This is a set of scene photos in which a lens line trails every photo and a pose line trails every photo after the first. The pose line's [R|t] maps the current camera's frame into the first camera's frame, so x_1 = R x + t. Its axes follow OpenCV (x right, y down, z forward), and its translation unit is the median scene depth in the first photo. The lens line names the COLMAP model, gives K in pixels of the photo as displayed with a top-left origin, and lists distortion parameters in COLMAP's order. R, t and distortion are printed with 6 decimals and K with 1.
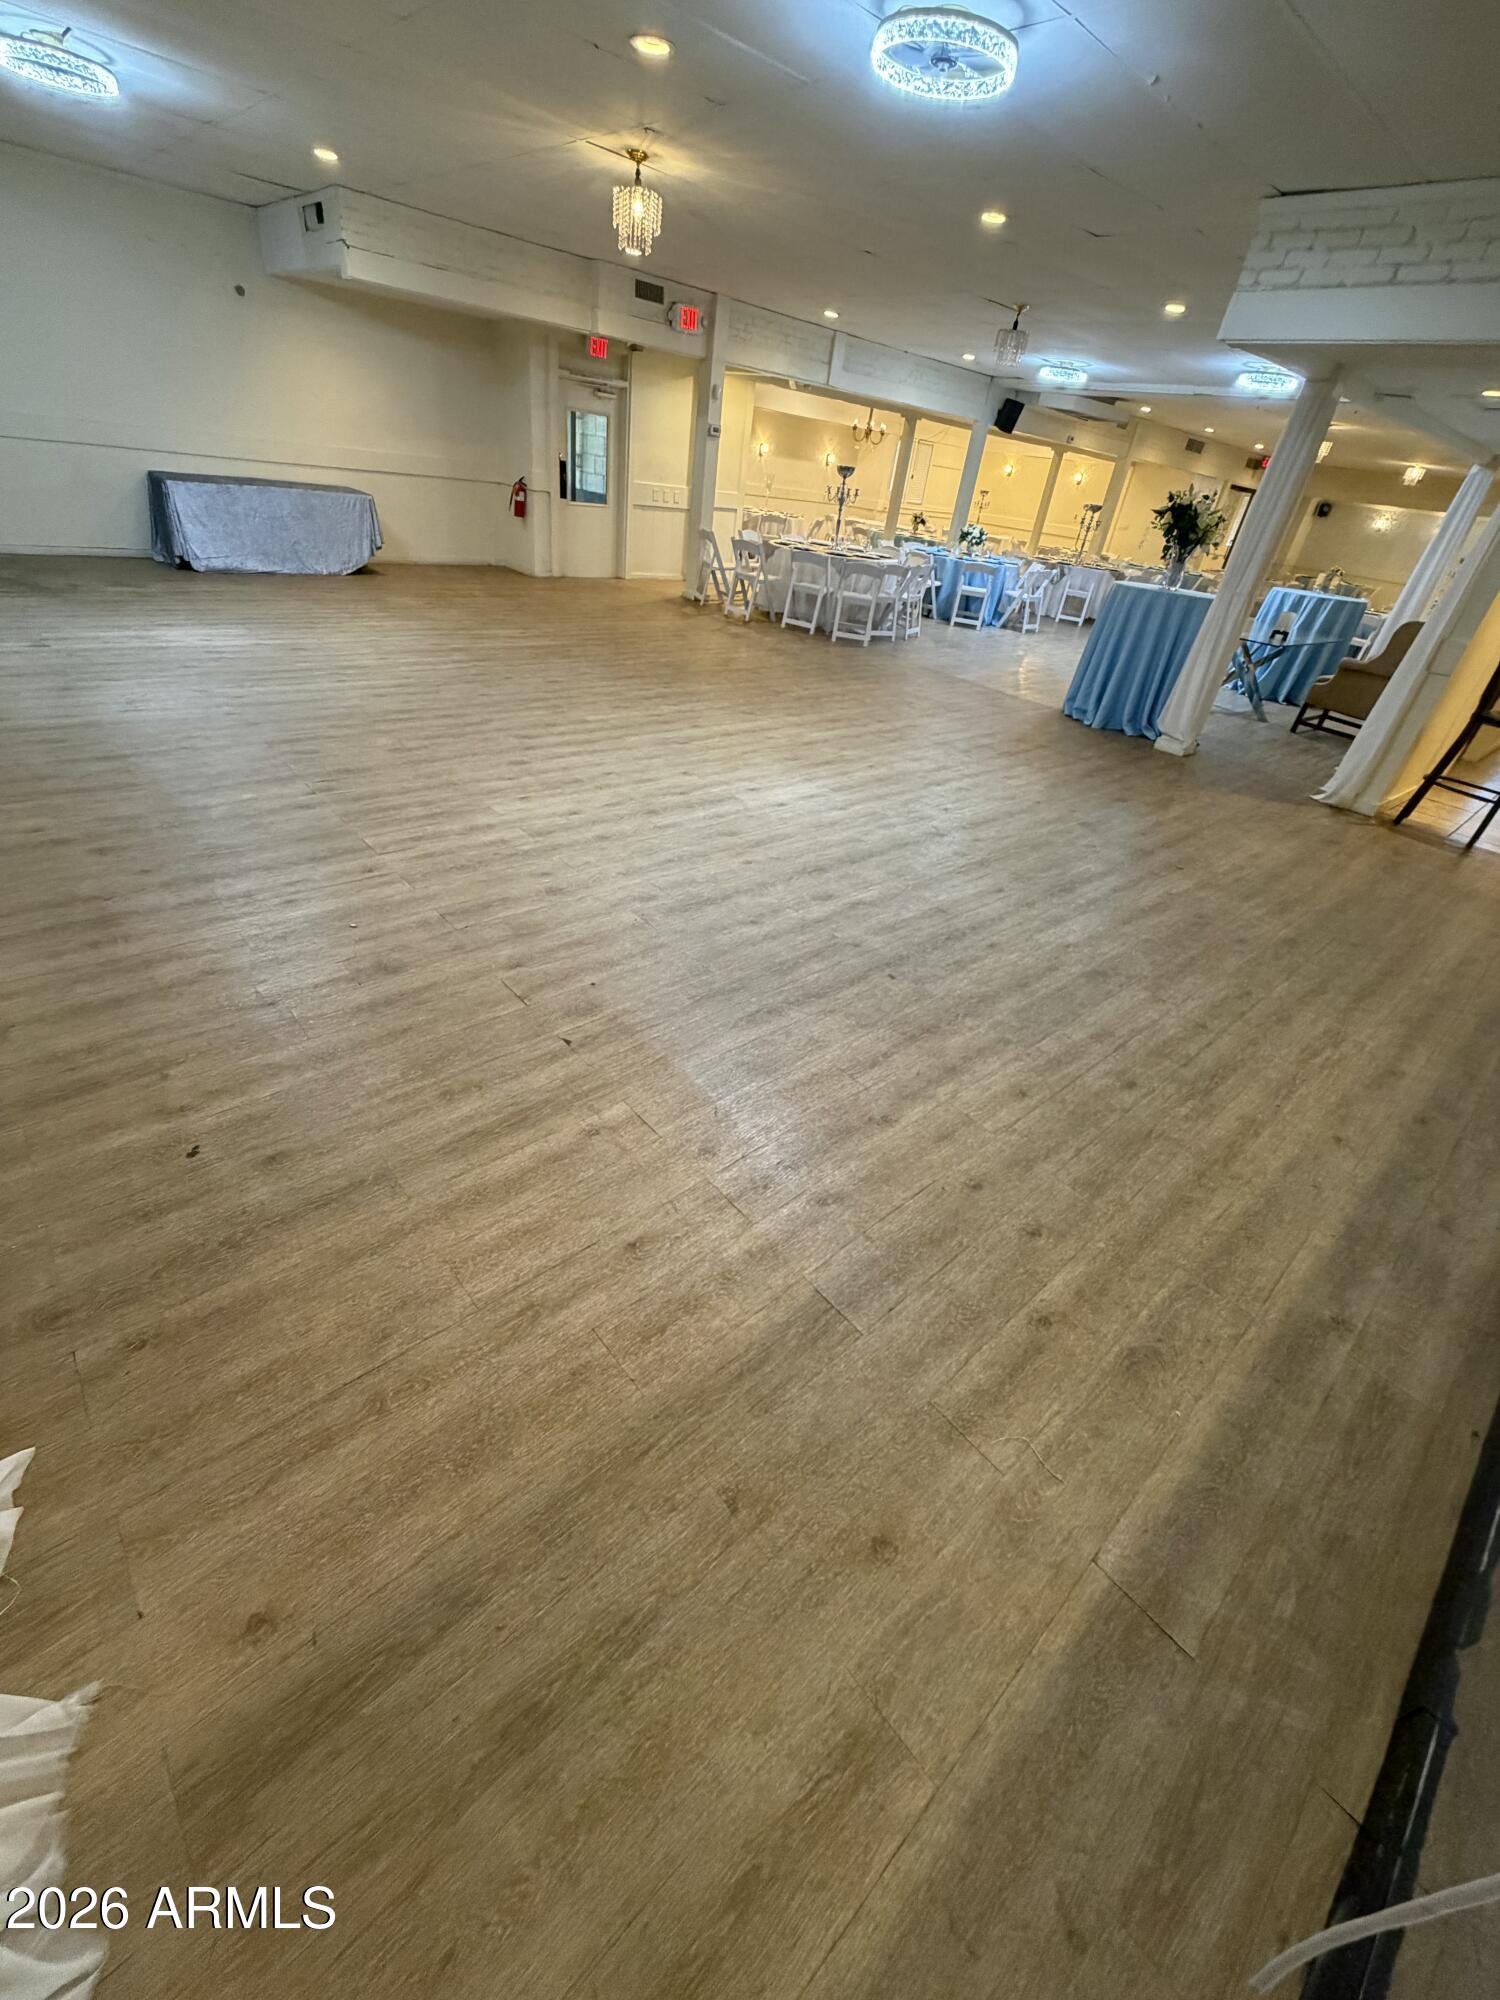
lens RADIAL K [[798.5, 0, 747.7], [0, 798.5, 995.8], [0, 0, 1]] dist [0.000639, 0.000236]
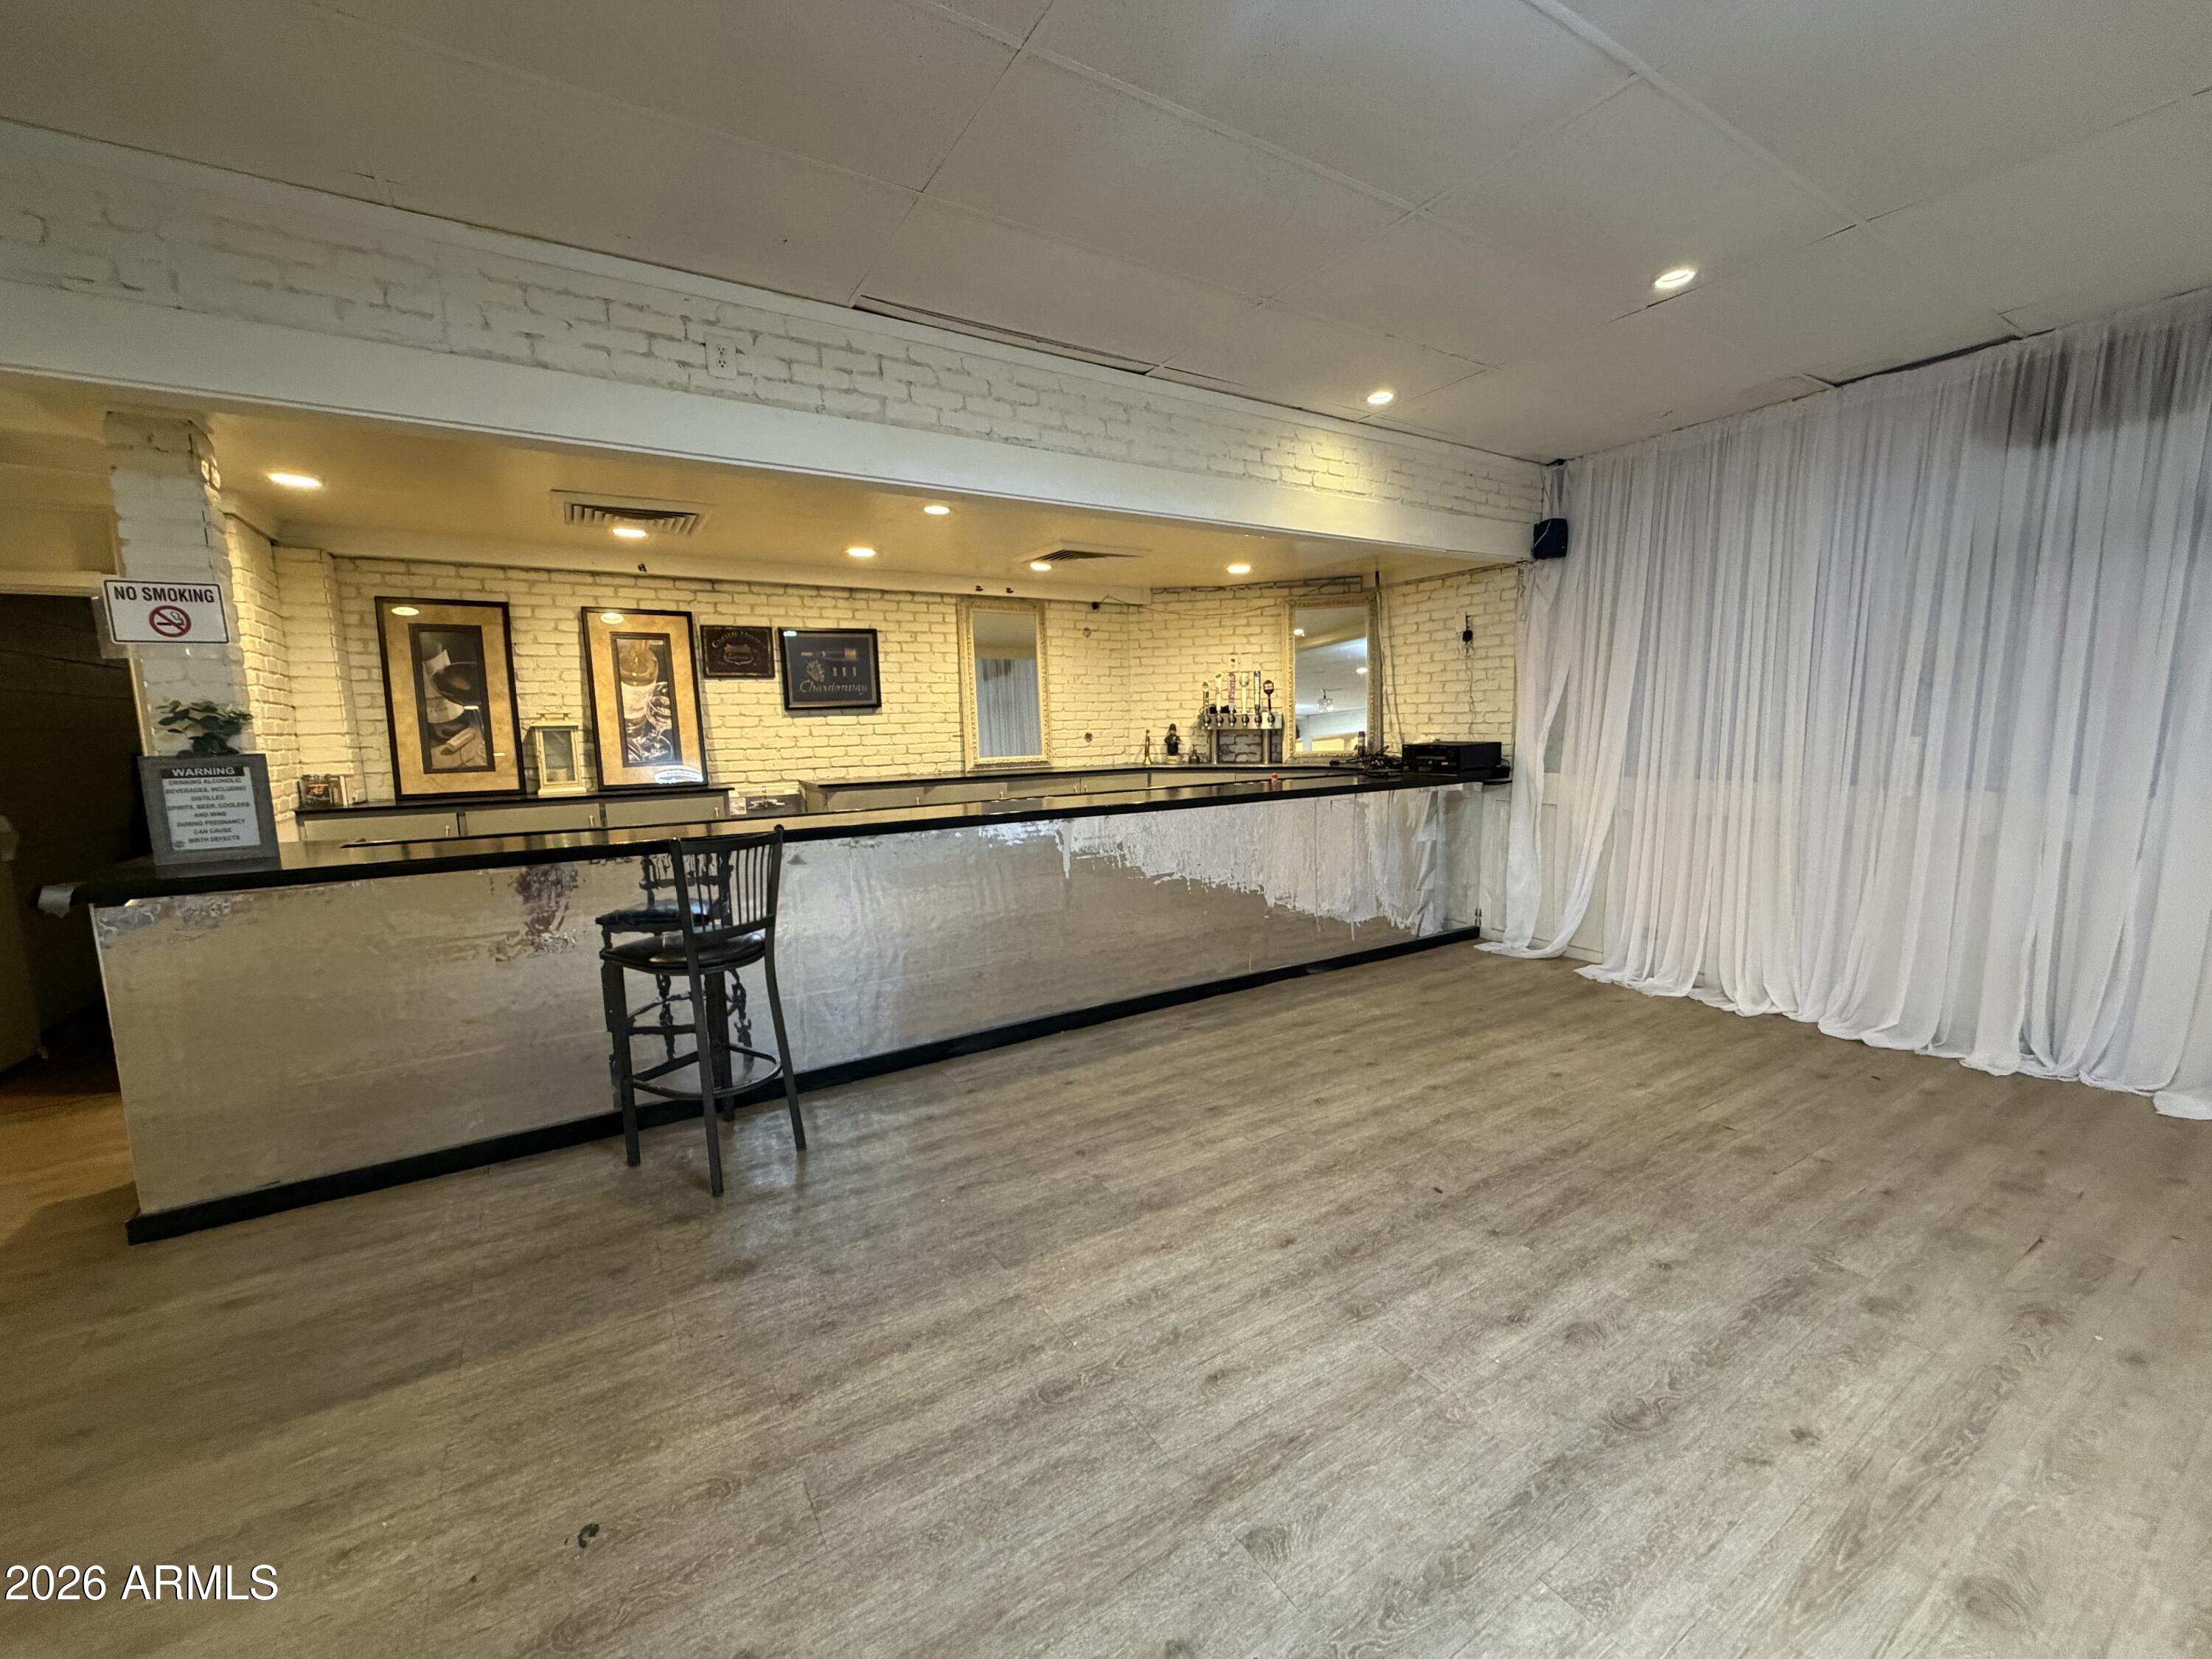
lens RADIAL K [[883.9, 0, 1103.1], [0, 883.9, 832.4], [0, 0, 1]] dist [-0.000383, 0.000477]
pose [[-0.981635, -0.117156, 0.150558, 0.386568], [0.013105, 0.745938, 0.665887, -0.831632], [-0.190320, 0.655631, -0.730703, 1.347762]]
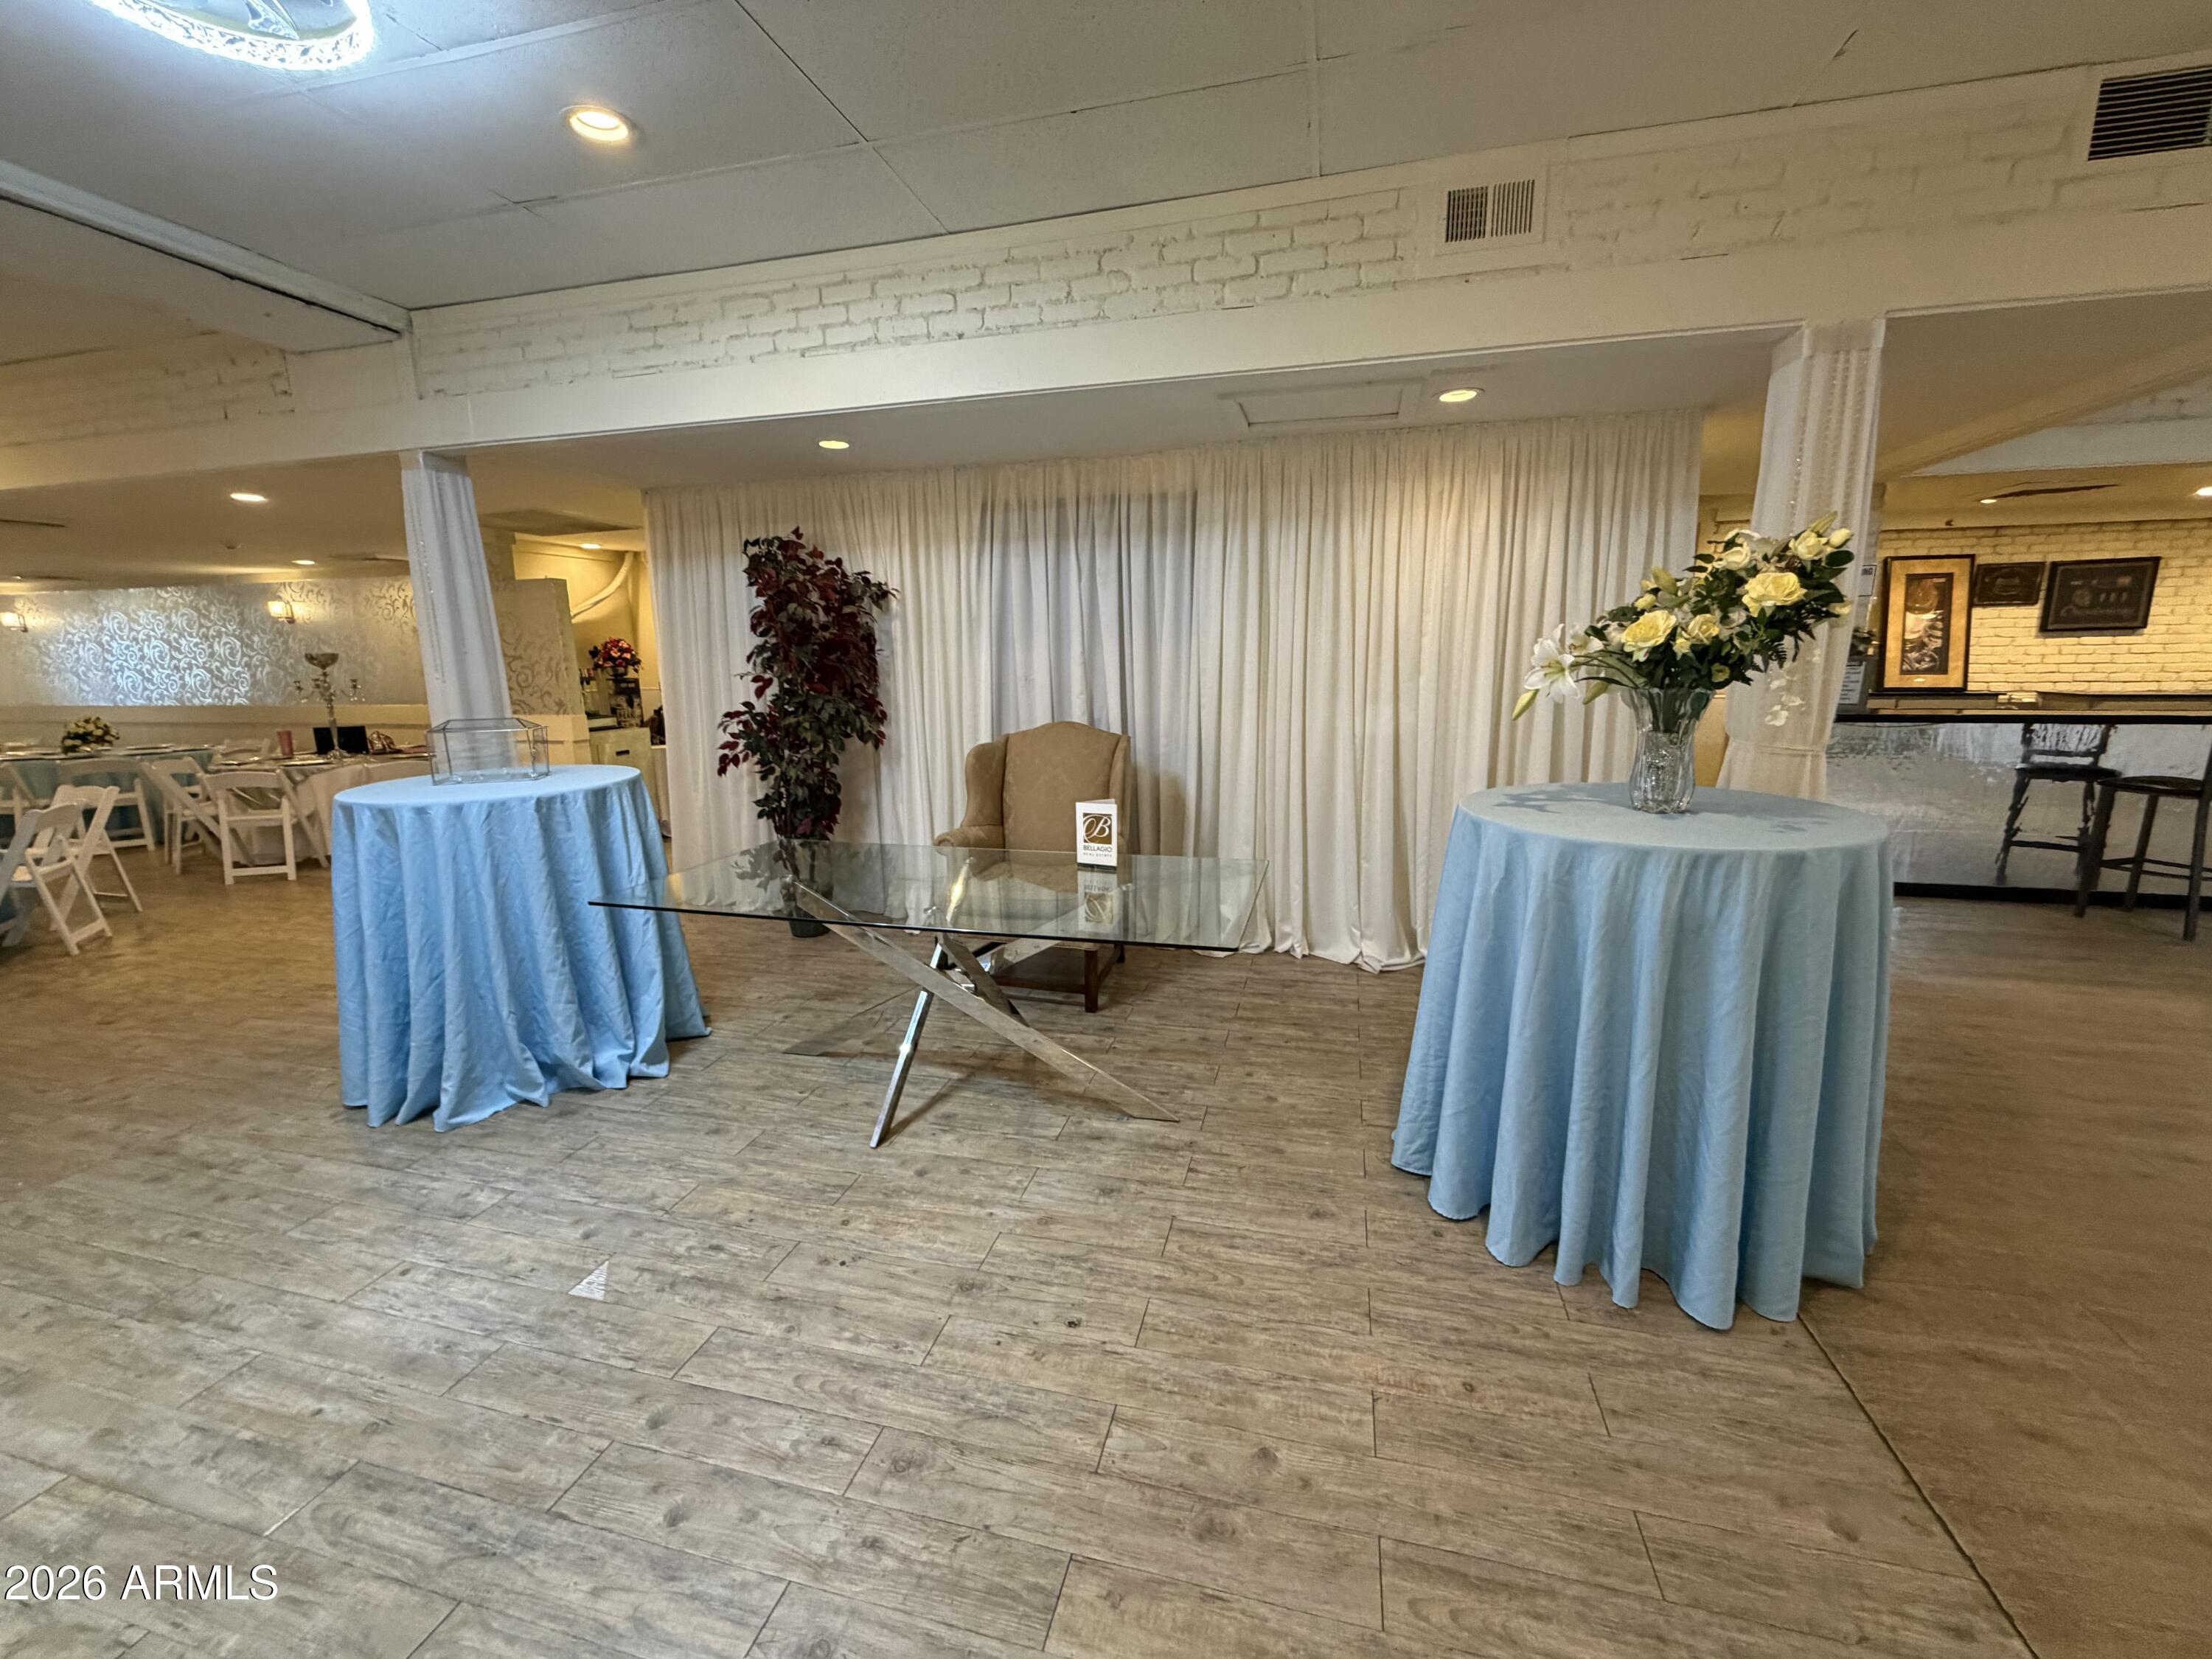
lens RADIAL K [[883.1, 0, 1101.1], [0, 883.1, 833.8], [0, 0, 1]] dist [0.000639, 0.000236]
pose [[-0.557853, -0.266174, 0.786099, 0.749702], [0.416442, 0.729533, 0.542548, -1.547863], [-0.717897, 0.630027, -0.296126, 2.514744]]
